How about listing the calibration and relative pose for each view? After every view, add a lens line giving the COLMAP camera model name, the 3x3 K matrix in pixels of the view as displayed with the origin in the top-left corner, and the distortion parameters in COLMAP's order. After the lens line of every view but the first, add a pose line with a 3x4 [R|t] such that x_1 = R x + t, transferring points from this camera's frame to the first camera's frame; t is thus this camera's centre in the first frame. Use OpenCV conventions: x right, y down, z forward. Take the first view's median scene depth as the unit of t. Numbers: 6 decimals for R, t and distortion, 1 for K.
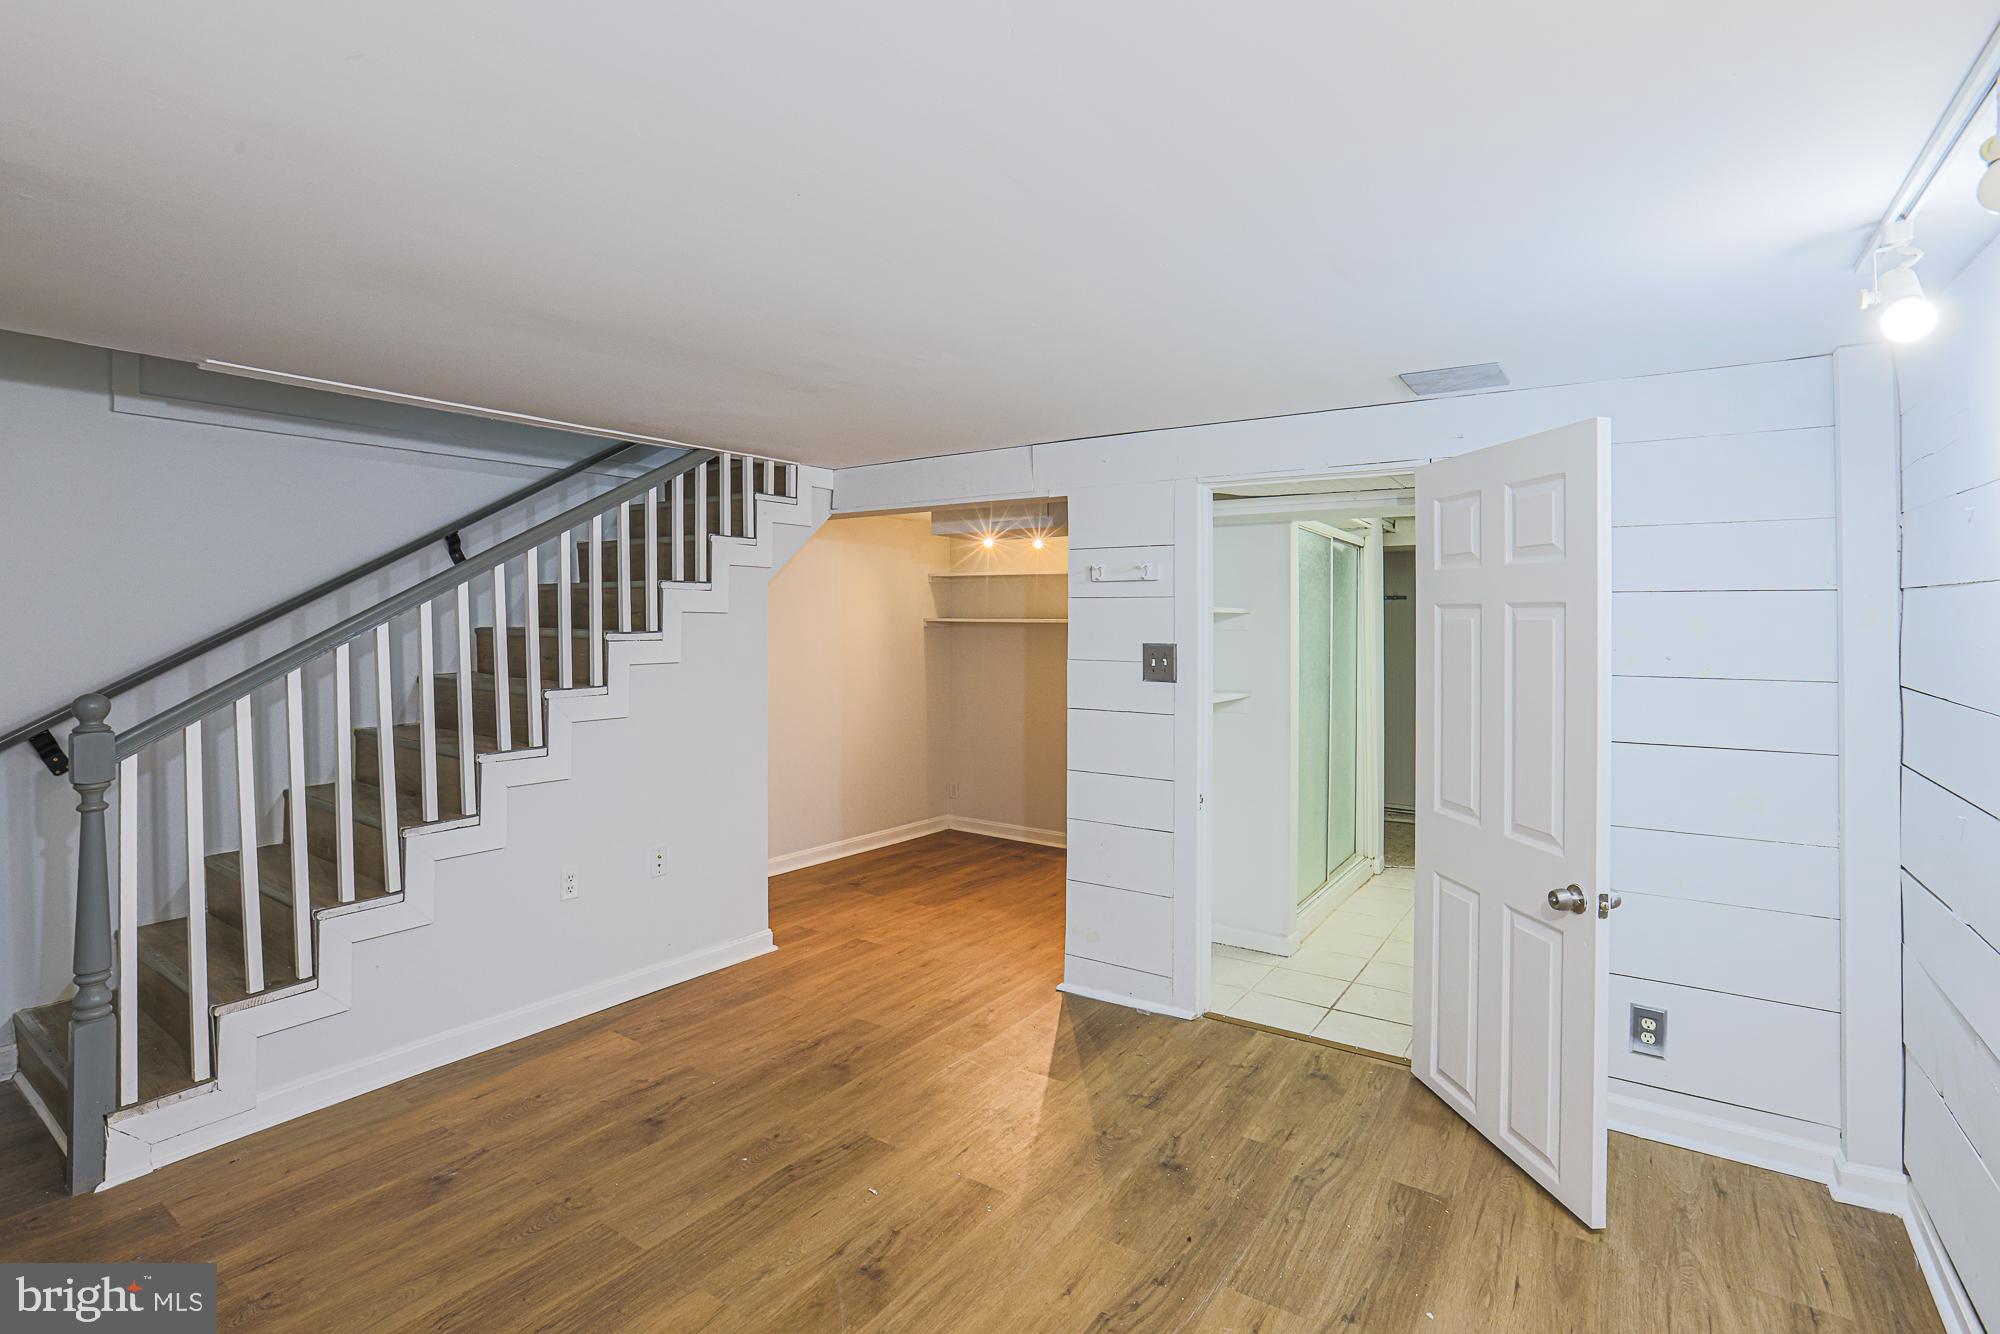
lens RADIAL K [[945.5, 0, 1005.1], [0, 945.5, 619.9], [0, 0, 1]] dist [-0.050445, 0.018118]
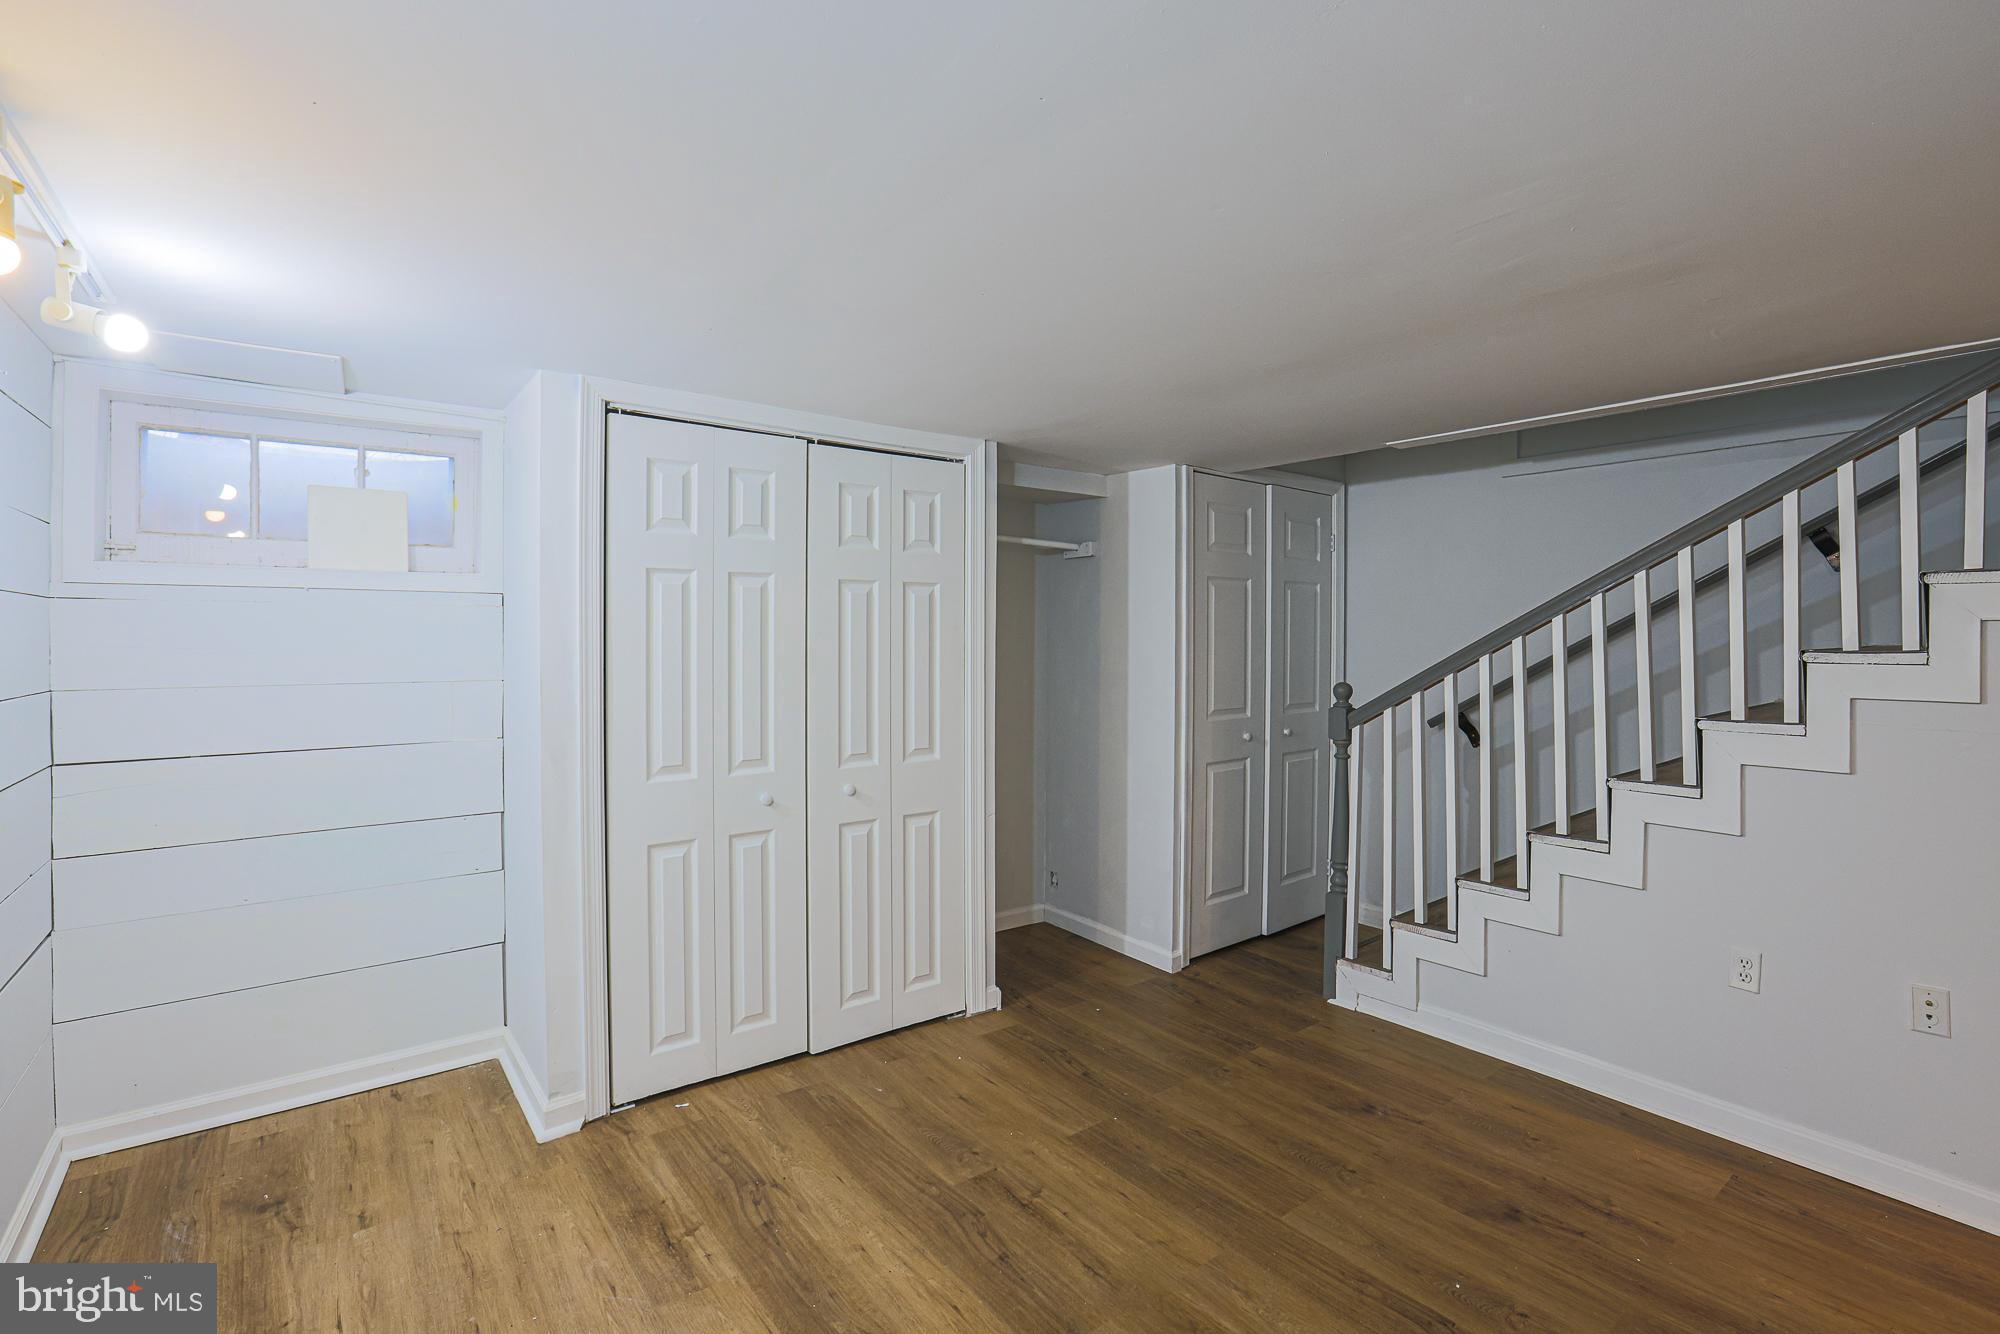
lens RADIAL K [[933.8, 0, 1008.8], [0, 933.8, 657.9], [0, 0, 1]] dist [-0.048395, 0.016654]
pose [[-0.307803, 0.016153, -0.951313, 0.649274], [-0.005710, 0.999806, 0.018824, 0.013720], [0.951433, 0.011226, -0.307651, 0.936971]]
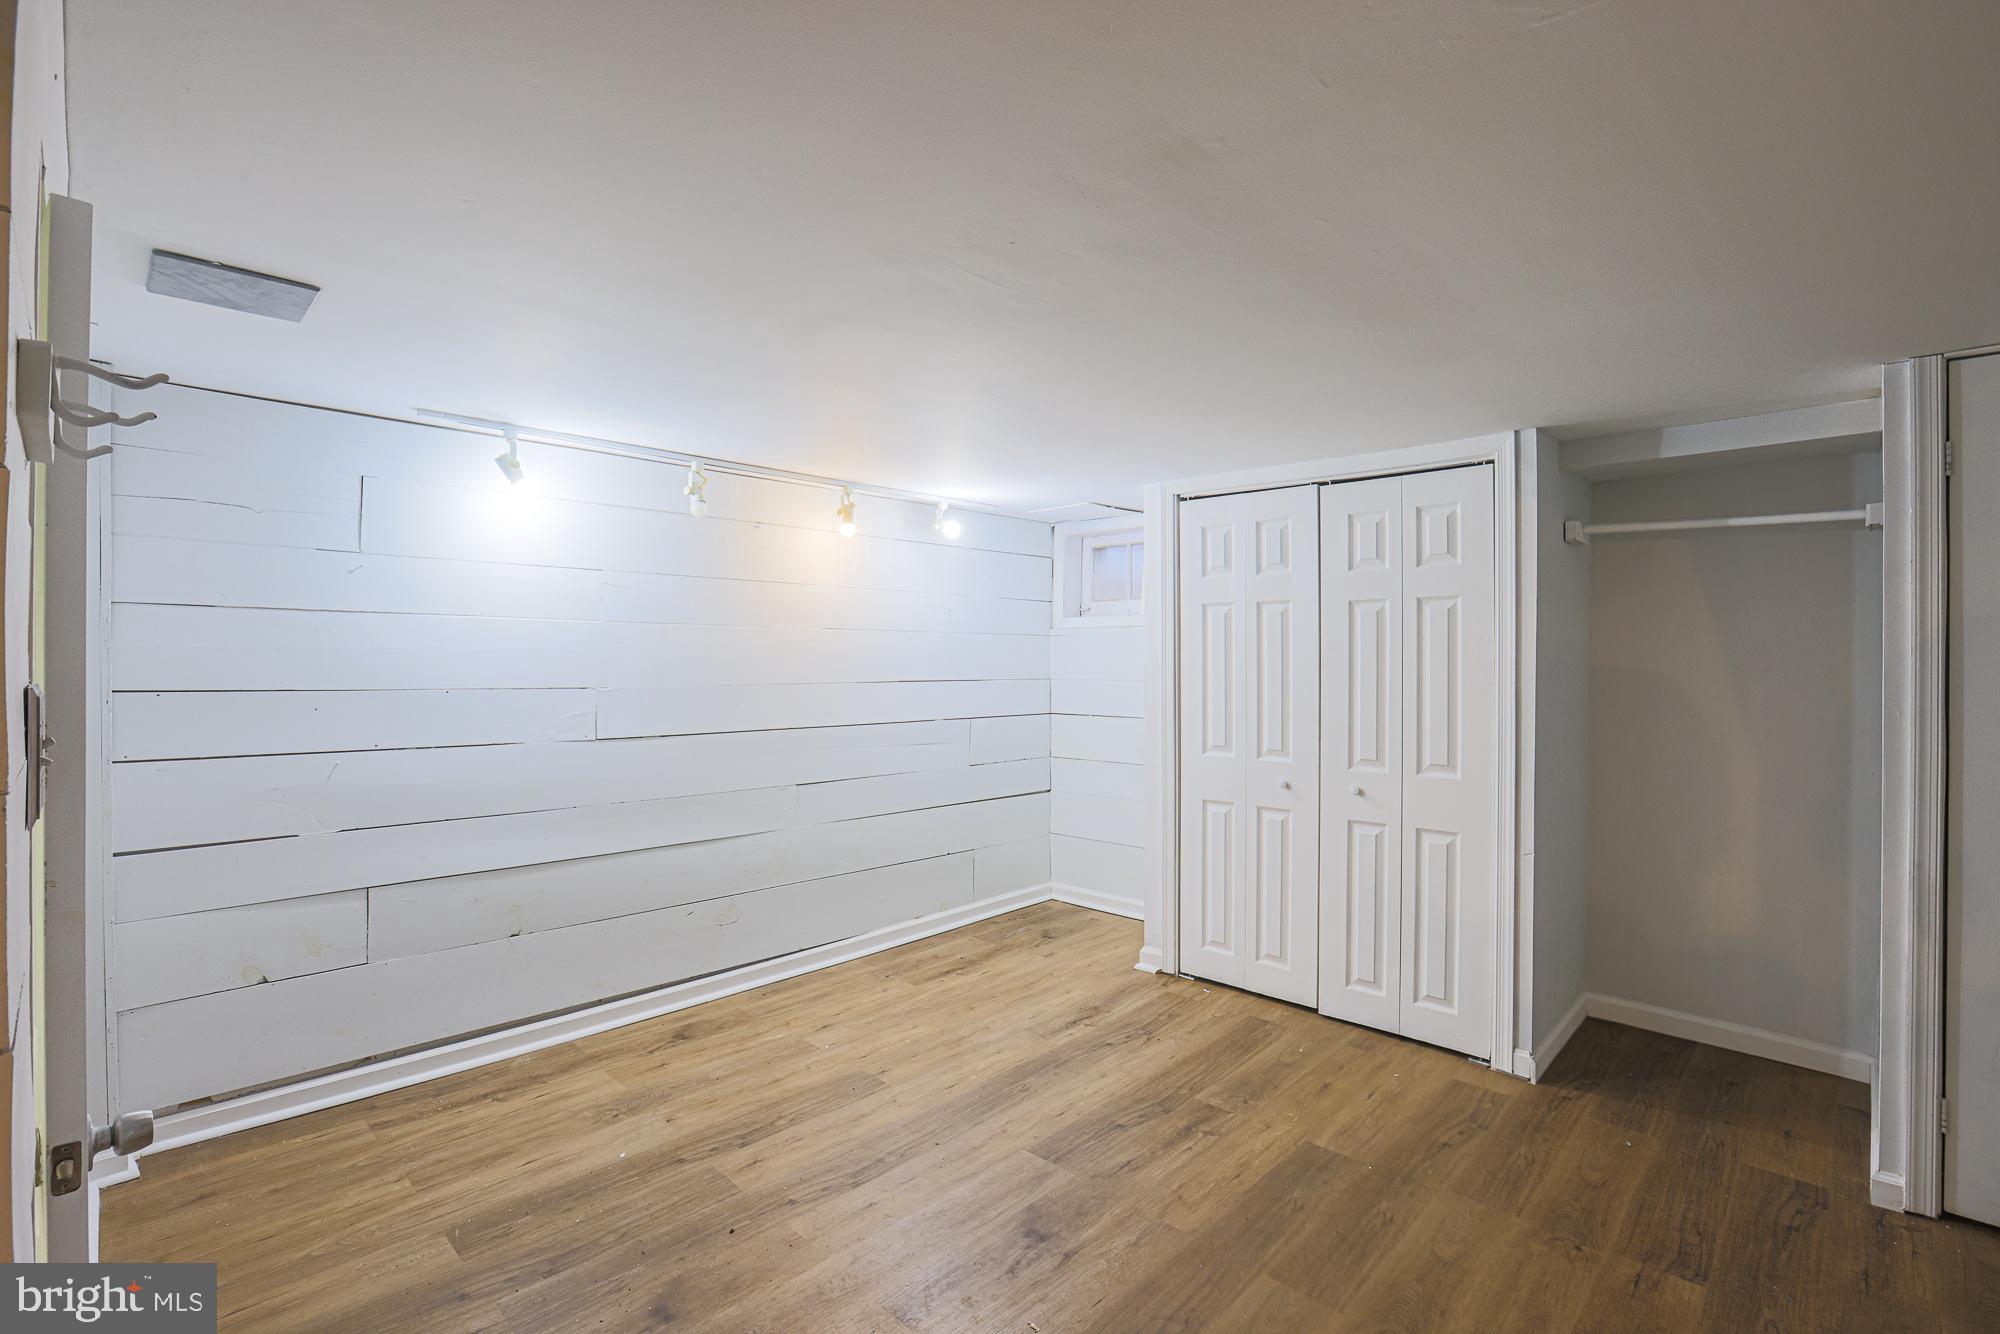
lens RADIAL K [[925.1, 0, 1002.8], [0, 925.1, 659.2], [0, 0, 1]] dist [-0.048238, 0.019590]
pose [[-0.983936, -0.008546, 0.178317, -0.259918], [-0.008038, 0.999961, 0.003572, 0.021656], [-0.178341, 0.002082, -0.983967, 1.840647]]
